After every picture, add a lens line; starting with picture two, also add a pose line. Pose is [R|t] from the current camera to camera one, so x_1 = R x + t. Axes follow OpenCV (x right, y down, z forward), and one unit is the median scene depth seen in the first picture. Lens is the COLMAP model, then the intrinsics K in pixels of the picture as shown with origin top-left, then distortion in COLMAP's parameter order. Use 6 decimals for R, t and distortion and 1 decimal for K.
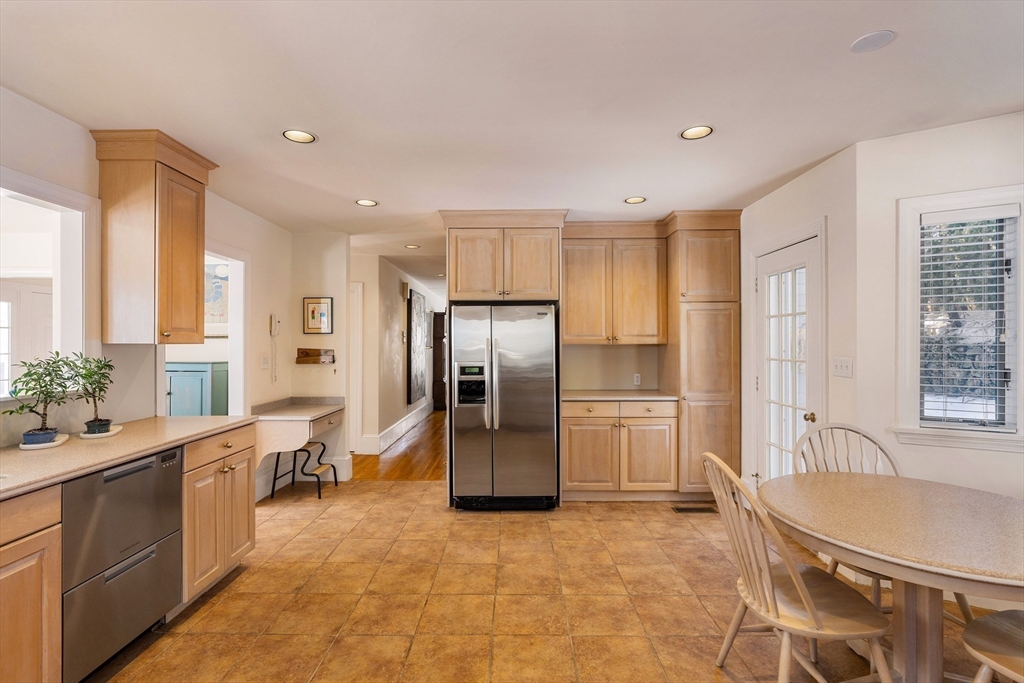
lens RADIAL K [[488.1, 0, 507.7], [0, 488.1, 341.8], [0, 0, 1]] dist [-0.002920, -0.000095]
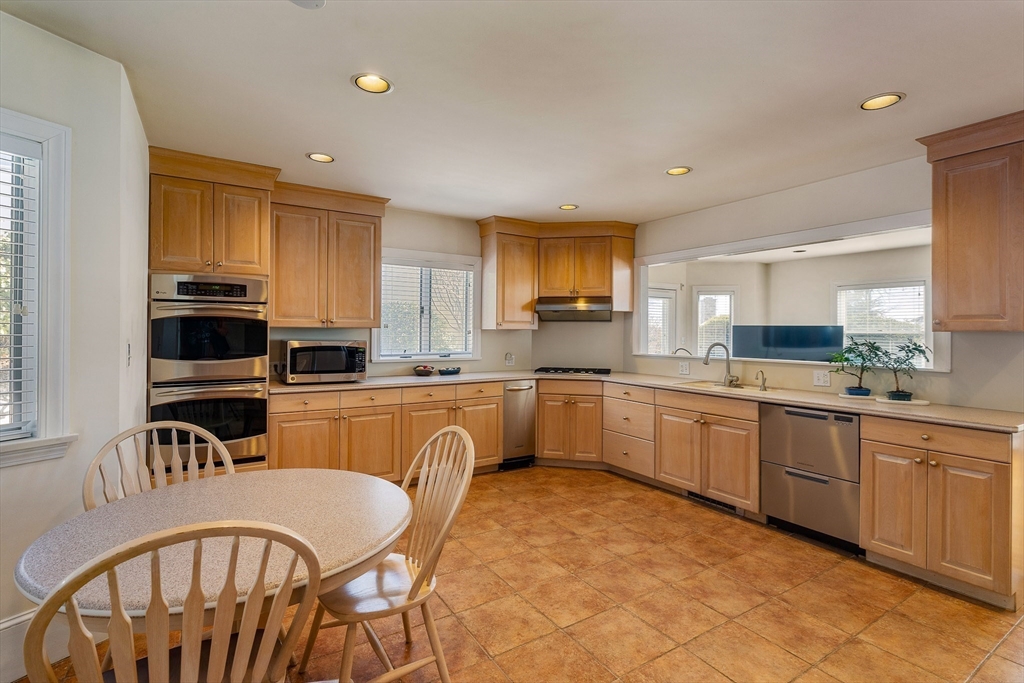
lens RADIAL K [[488.1, 0, 511.0], [0, 488.1, 338.1], [0, 0, 1]] dist [-0.002920, -0.000095]
pose [[-0.843294, 0.002127, -0.537448, 0.737313], [-0.008277, 0.999822, 0.016945, 0.008877], [0.537388, 0.018738, -0.843127, 1.608567]]
